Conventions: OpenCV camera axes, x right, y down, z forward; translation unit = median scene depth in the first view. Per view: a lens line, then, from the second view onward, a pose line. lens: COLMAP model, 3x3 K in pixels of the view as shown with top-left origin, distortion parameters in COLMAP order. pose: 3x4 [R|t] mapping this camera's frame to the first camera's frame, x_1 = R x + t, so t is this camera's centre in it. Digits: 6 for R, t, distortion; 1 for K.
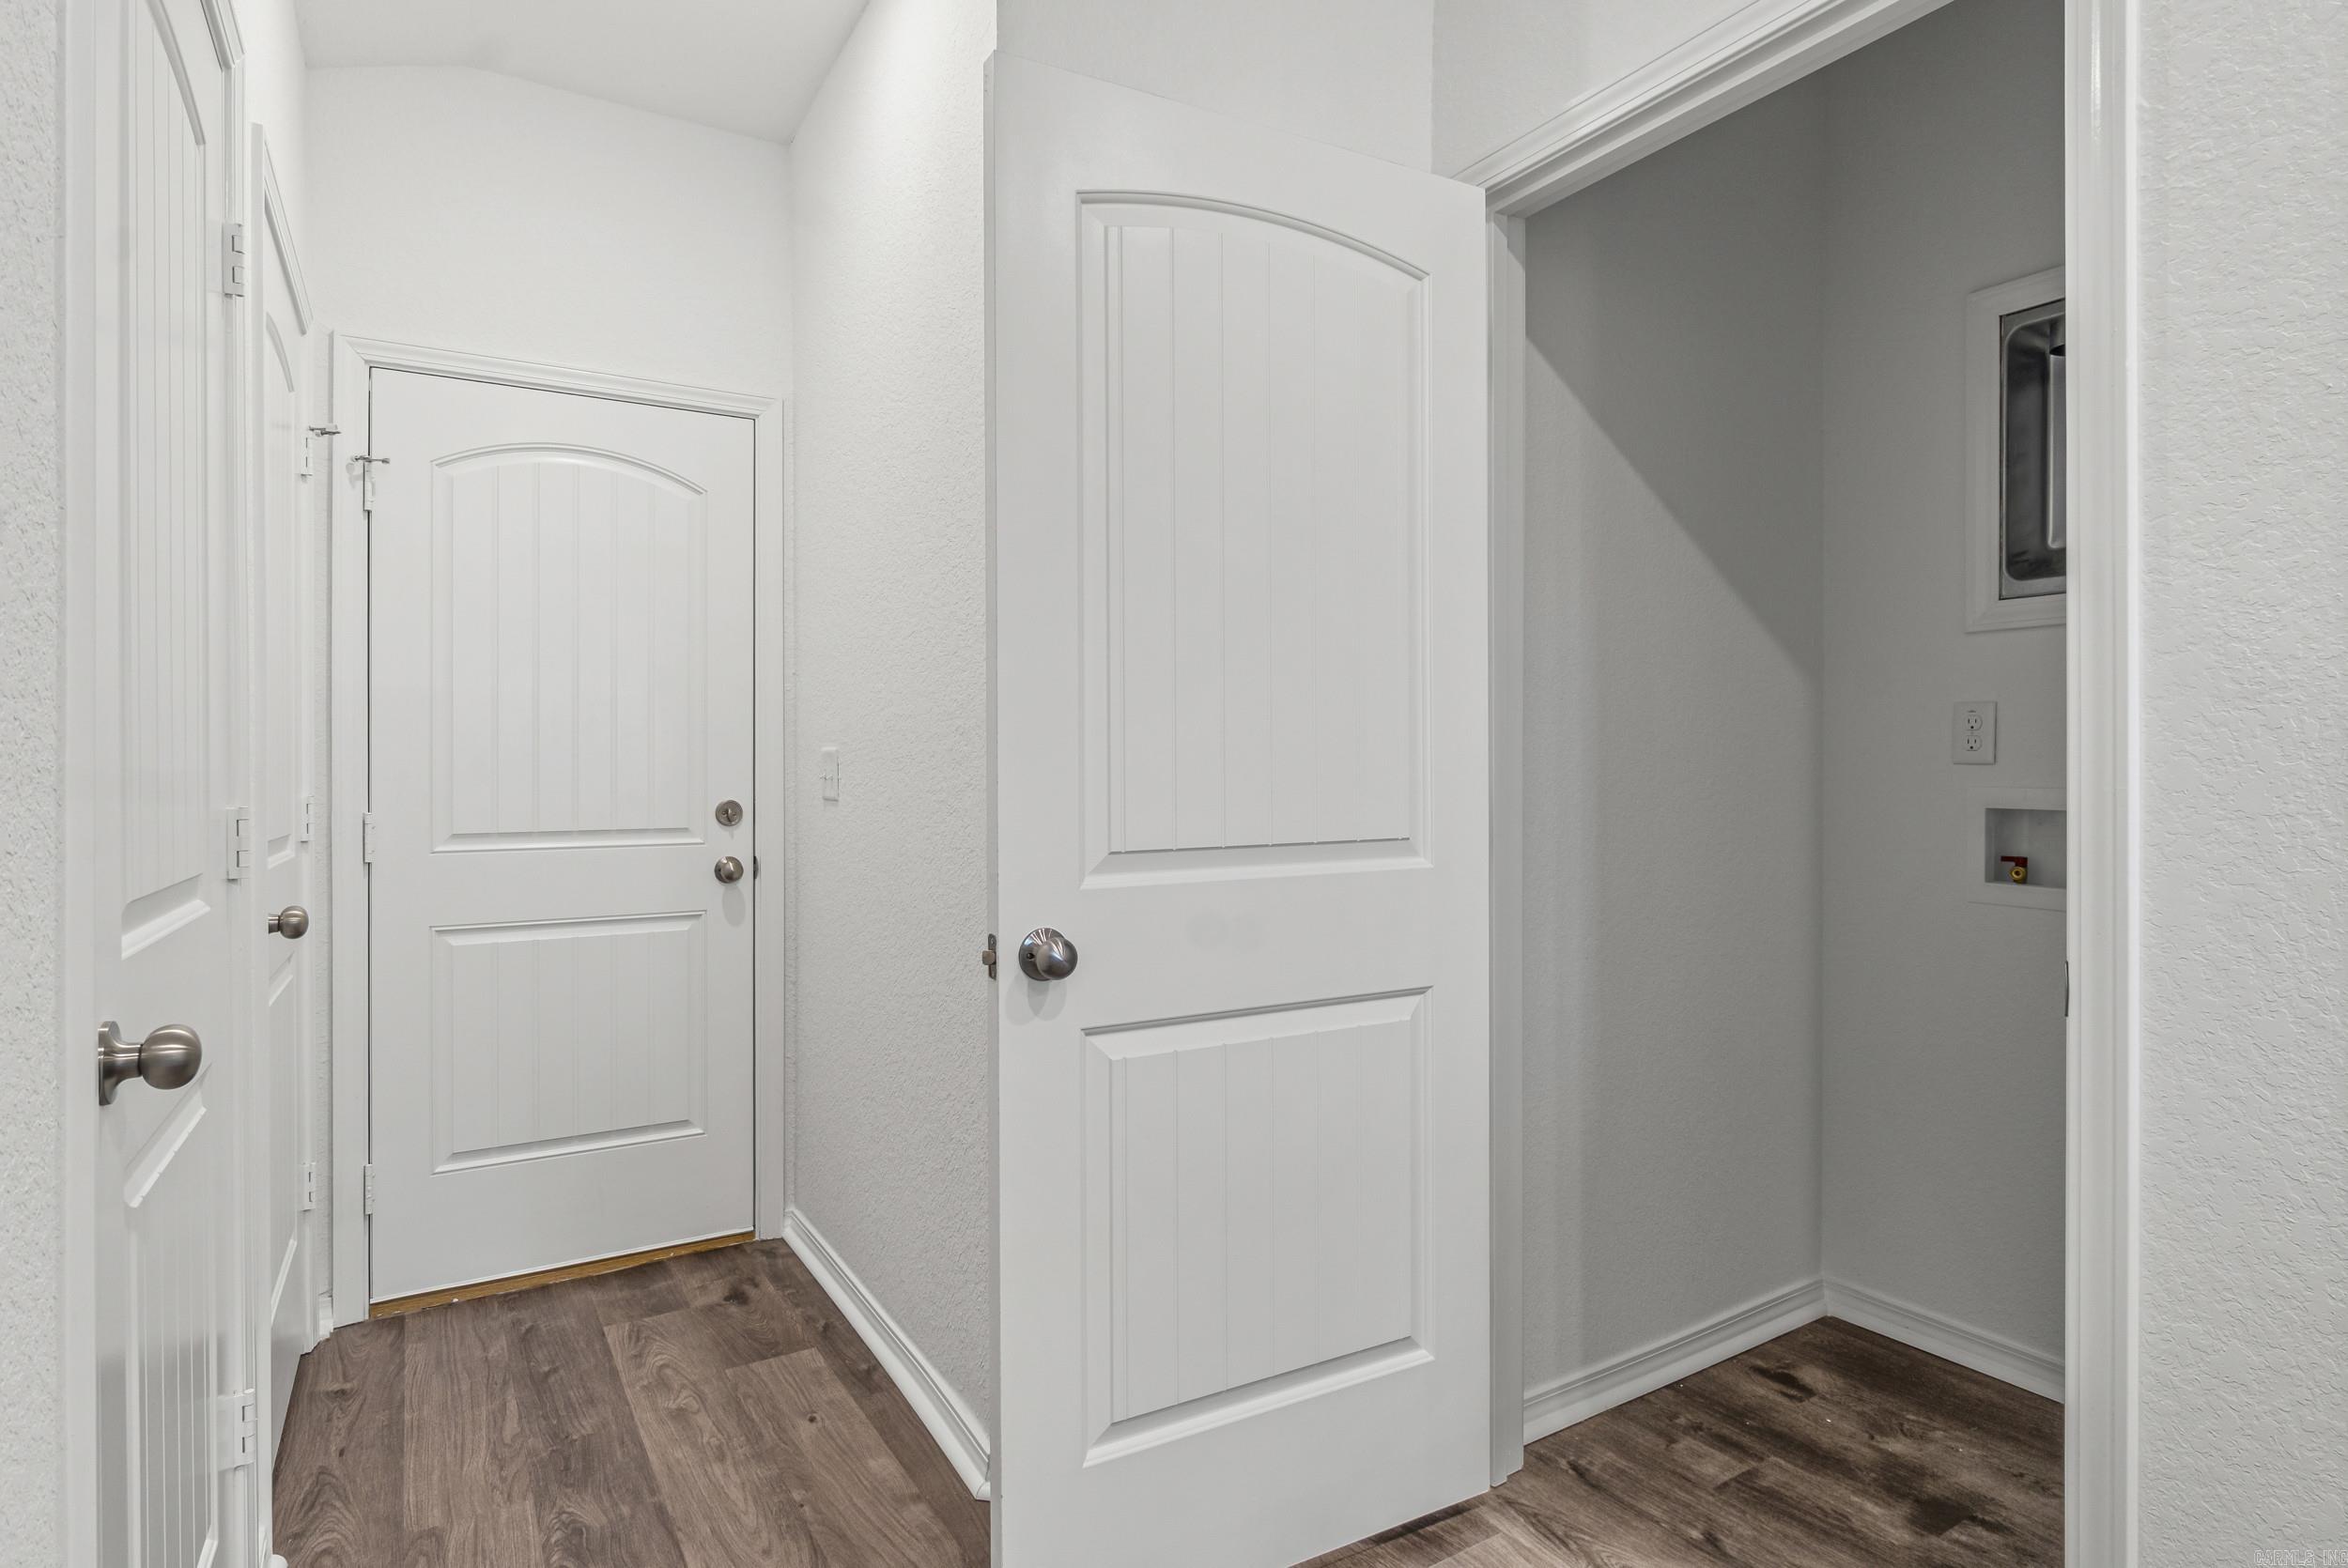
lens RADIAL K [[1201.7, 0, 1150.8], [0, 1201.7, 769.5], [0, 0, 1]] dist [-0.005532, 0.003372]
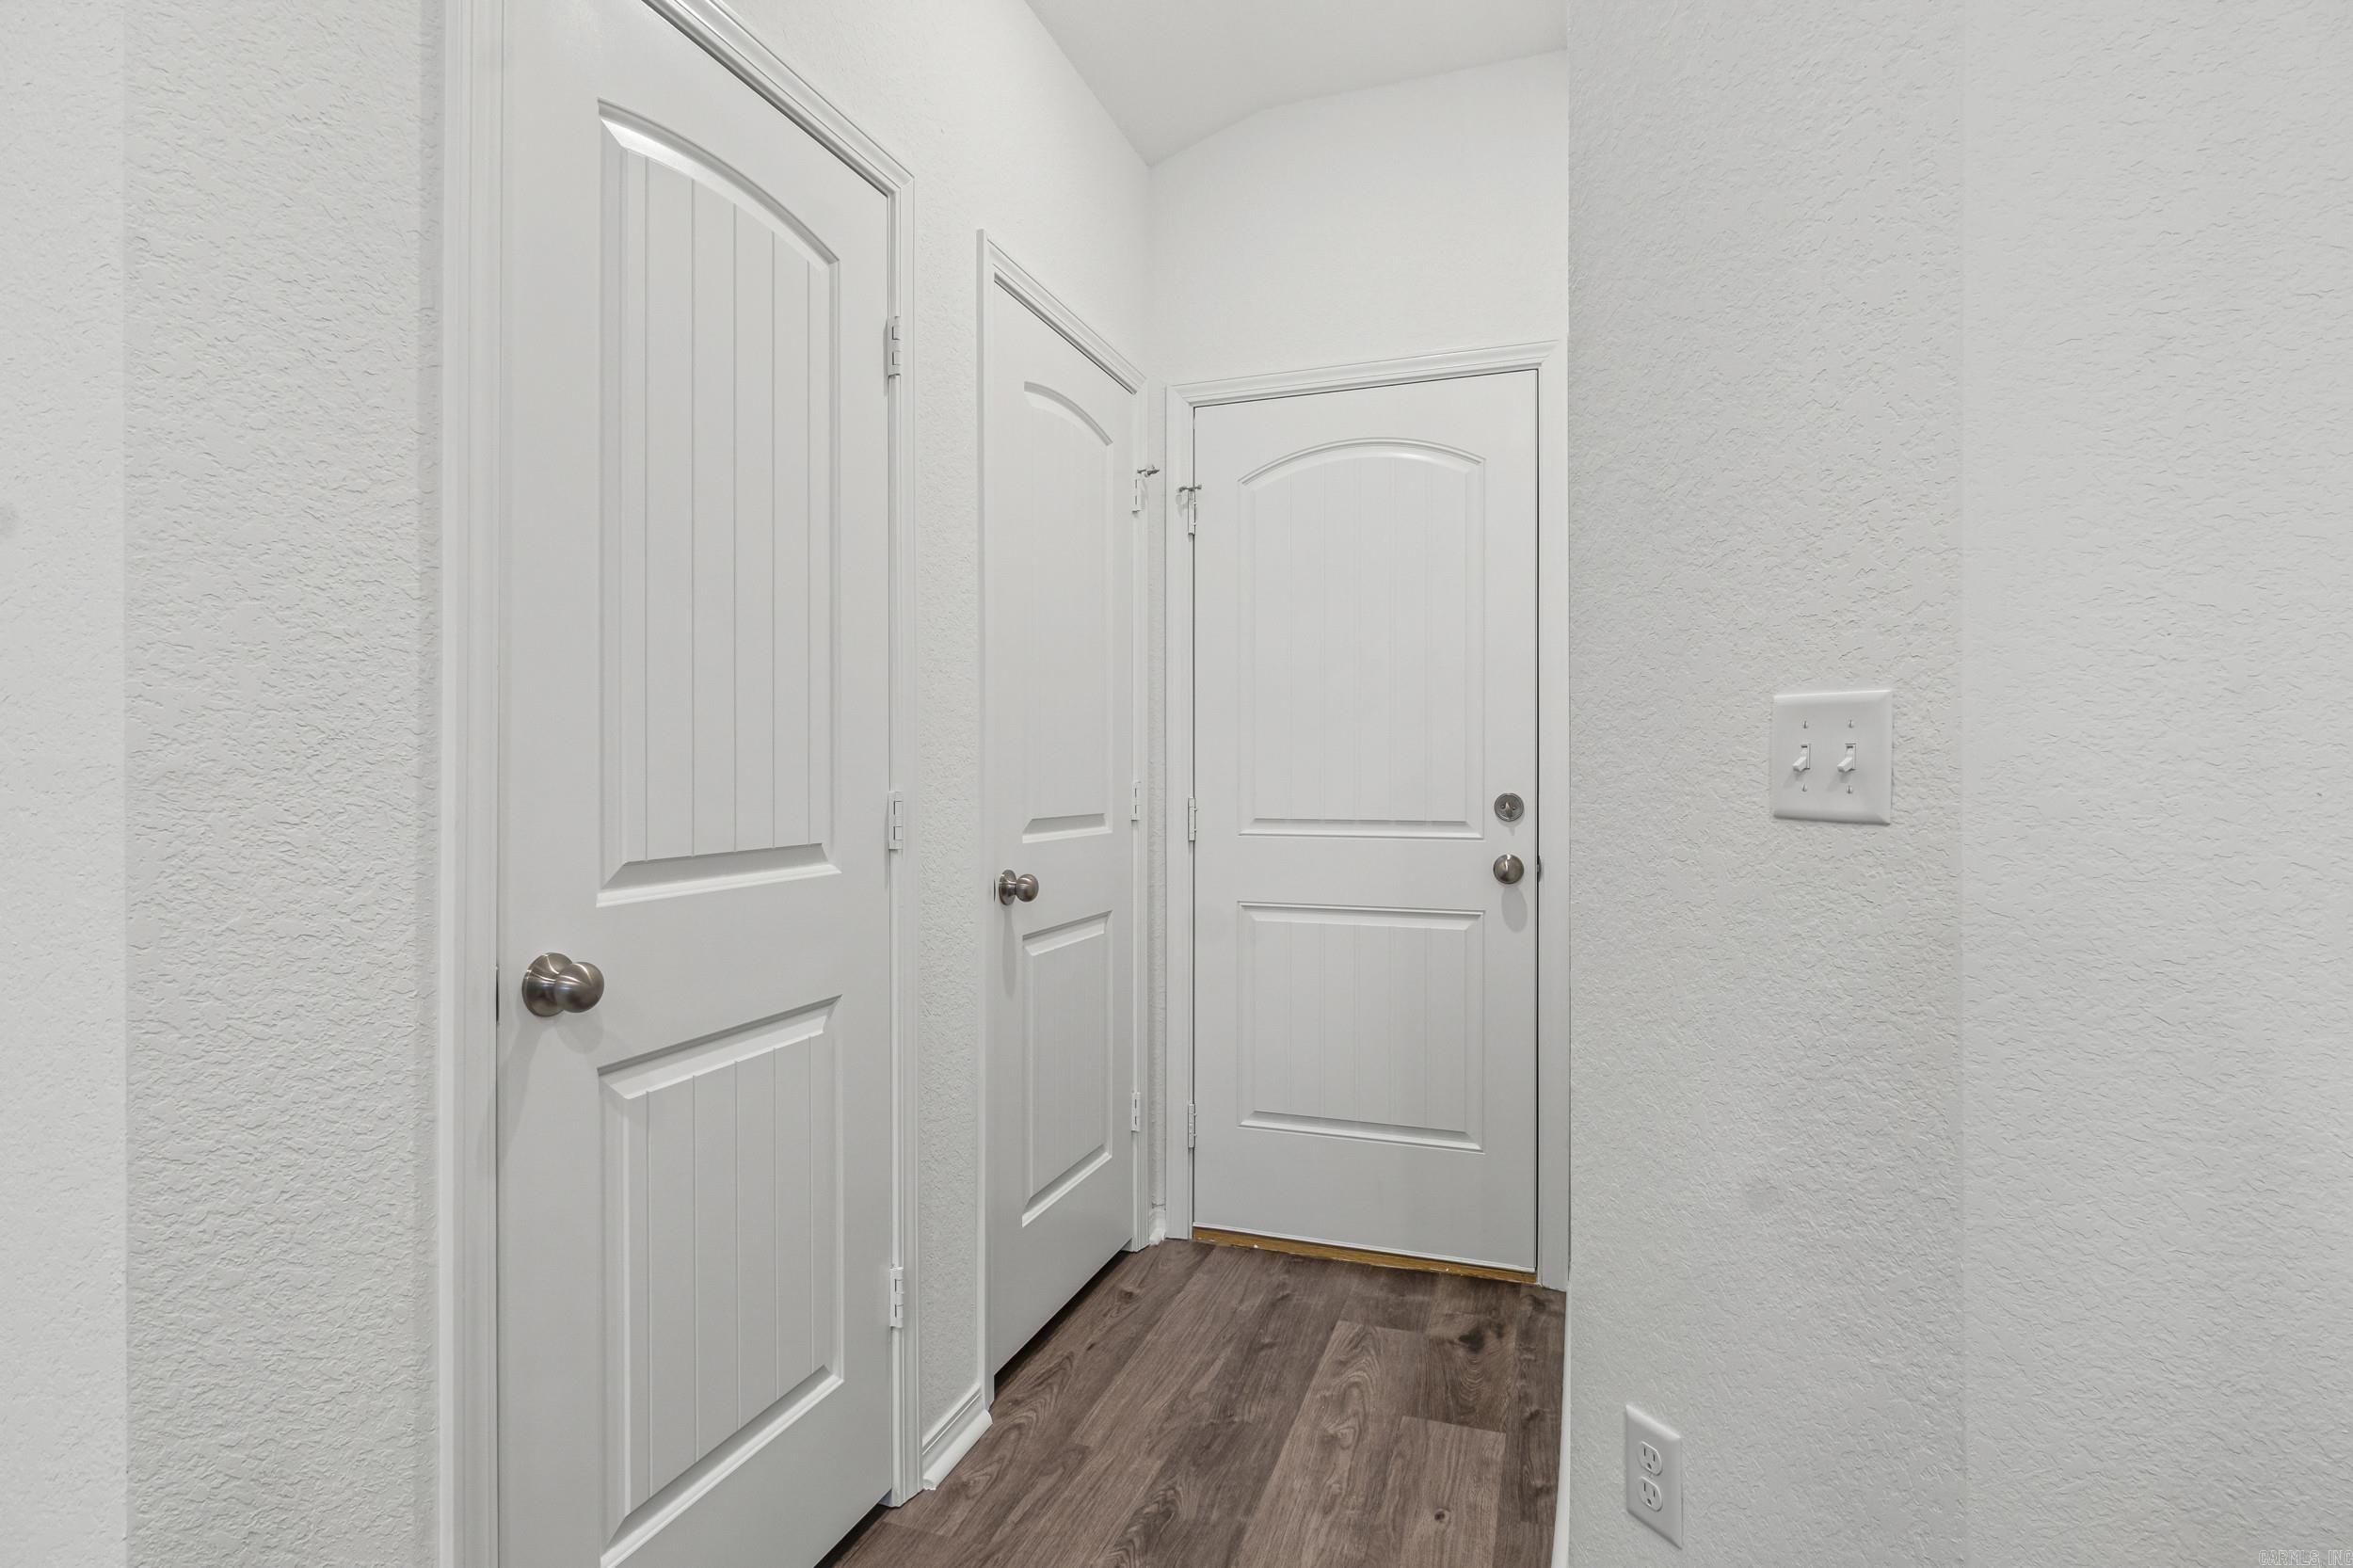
lens RADIAL K [[1193.8, 0, 1175.0], [0, 1193.8, 757.0], [0, 0, 1]] dist [-0.000356, 0.000700]
pose [[0.637216, -0.000009, -0.770685, 0.228068], [-0.000381, 1.000000, -0.000327, -0.001794], [0.770685, 0.000502, 0.637216, 0.274385]]
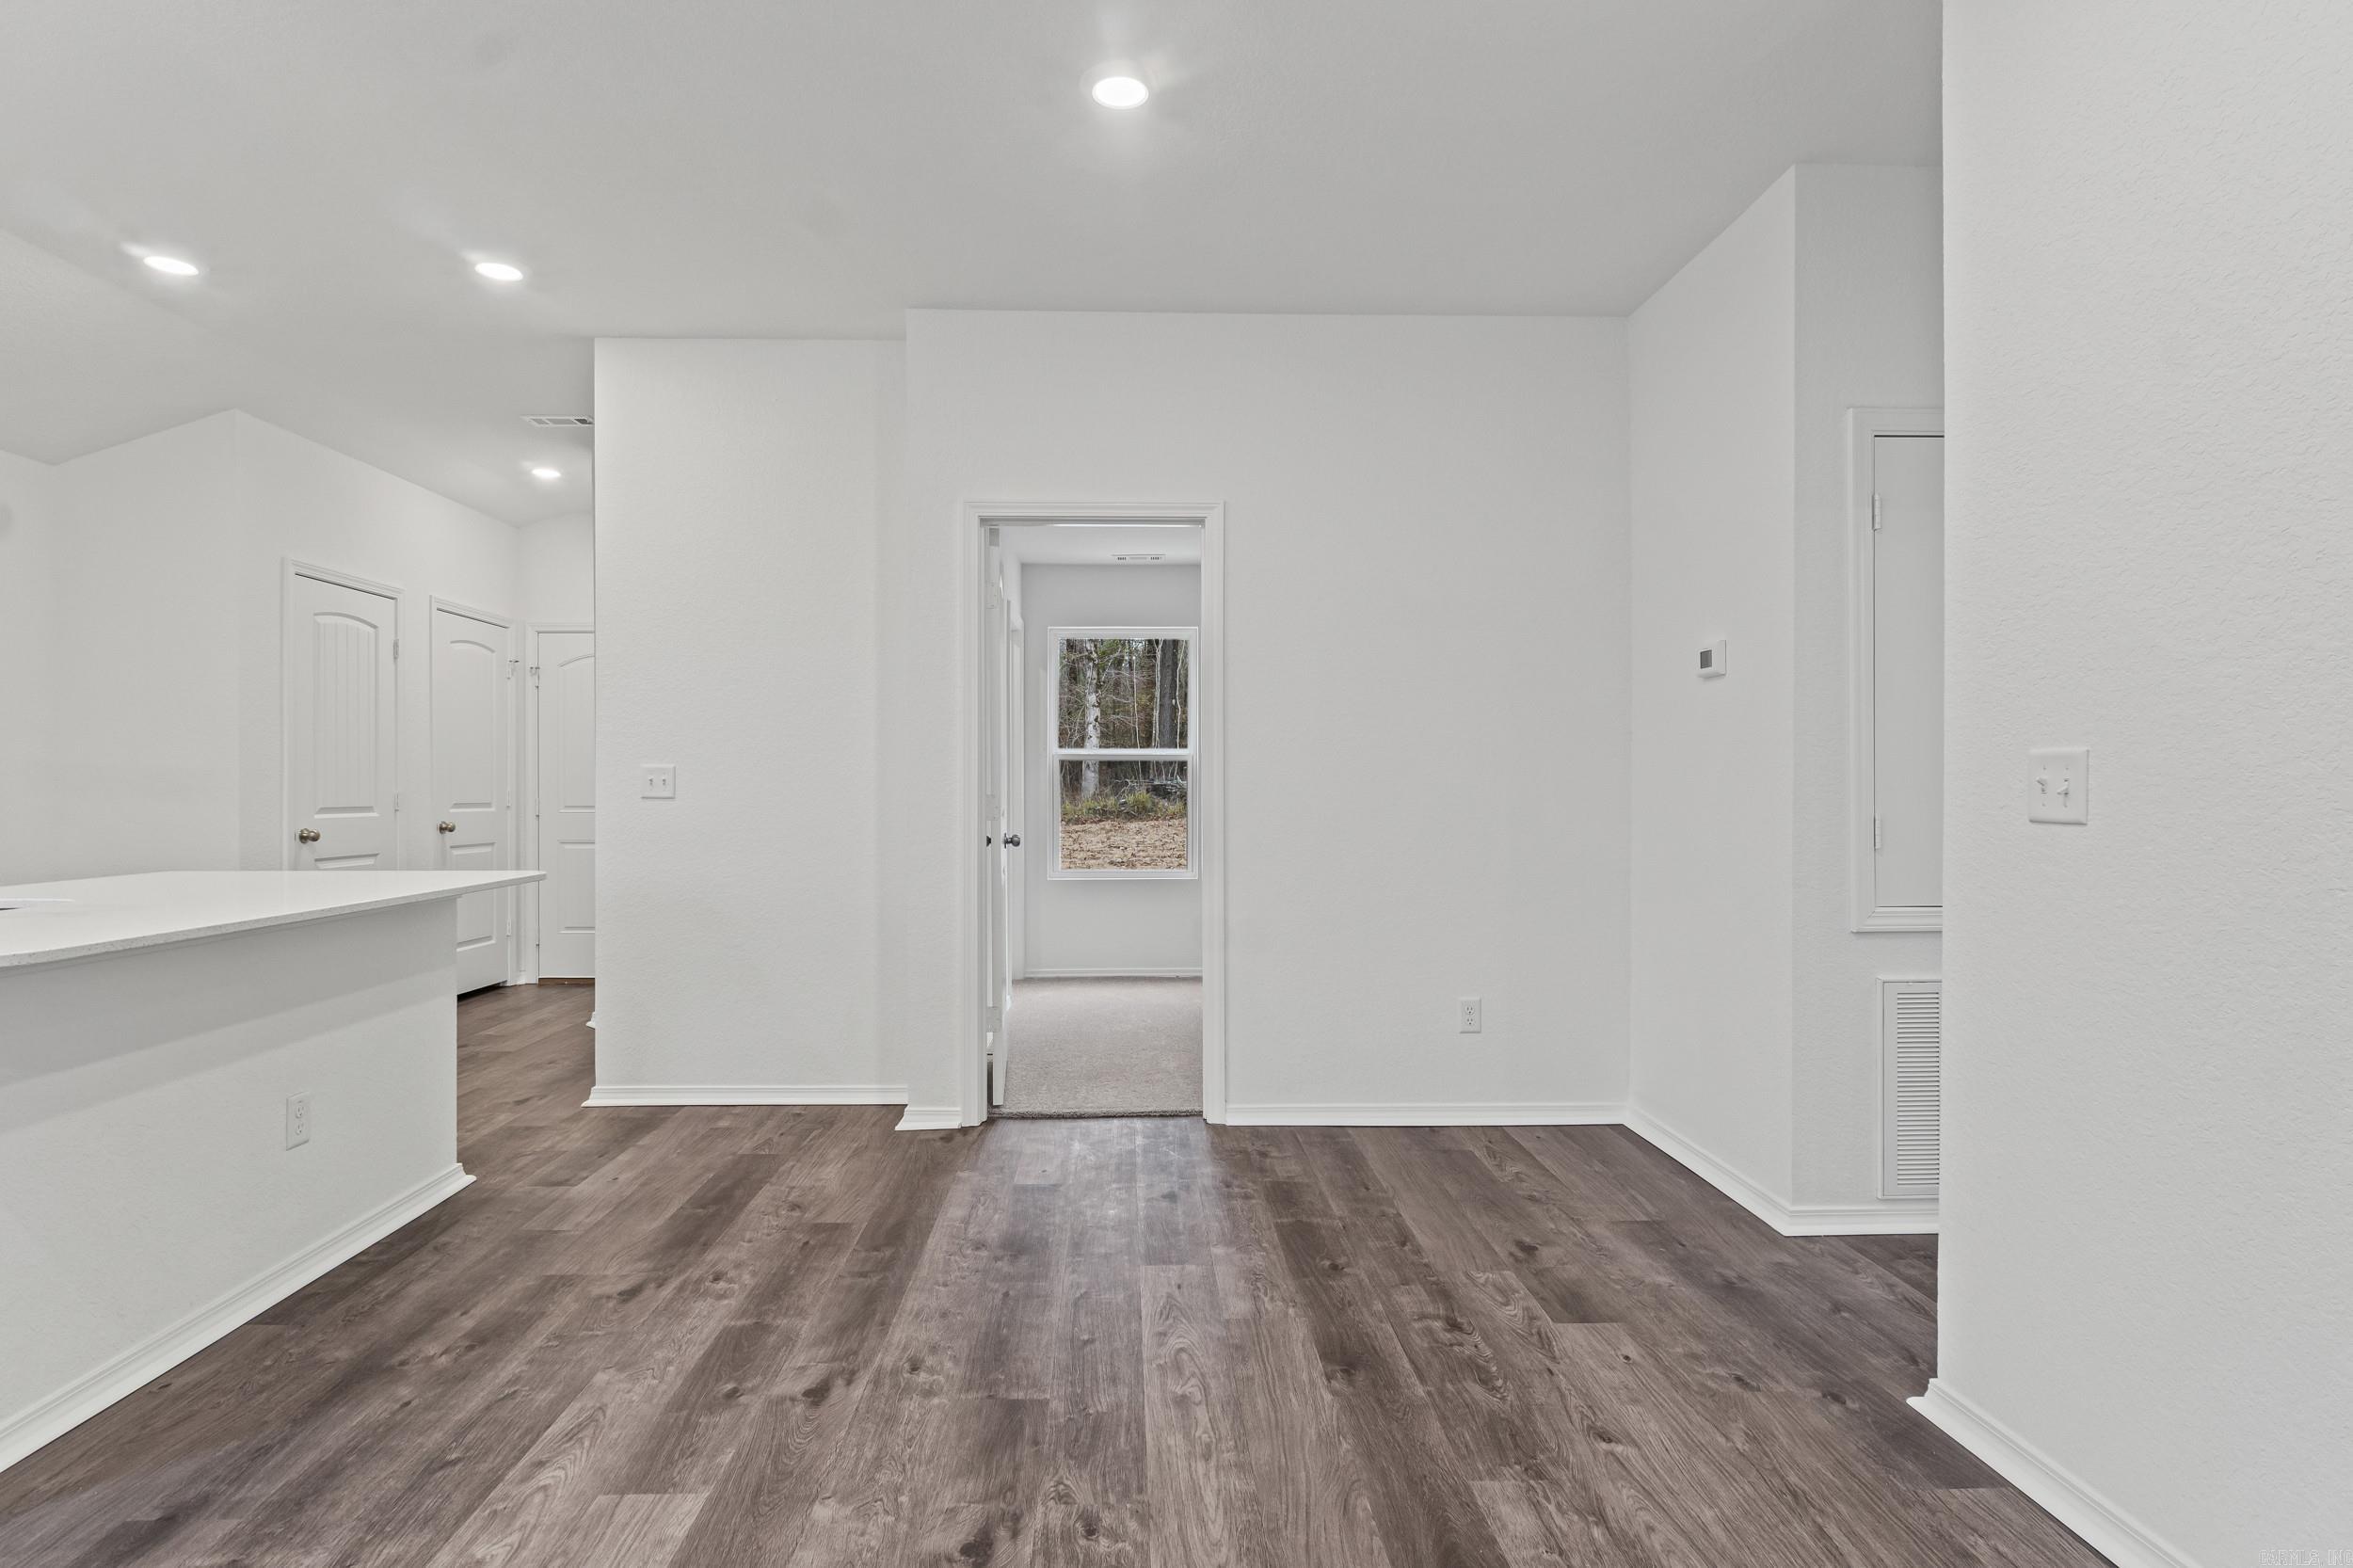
lens RADIAL K [[1199.3, 0, 1156.0], [0, 1199.3, 788.1], [0, 0, 1]] dist [-0.008273, 0.002925]
pose [[0.866796, 0.002321, -0.498658, 2.026108], [-0.000446, 0.999992, 0.003880, 0.003650], [0.498663, -0.003141, 0.866790, -0.690891]]
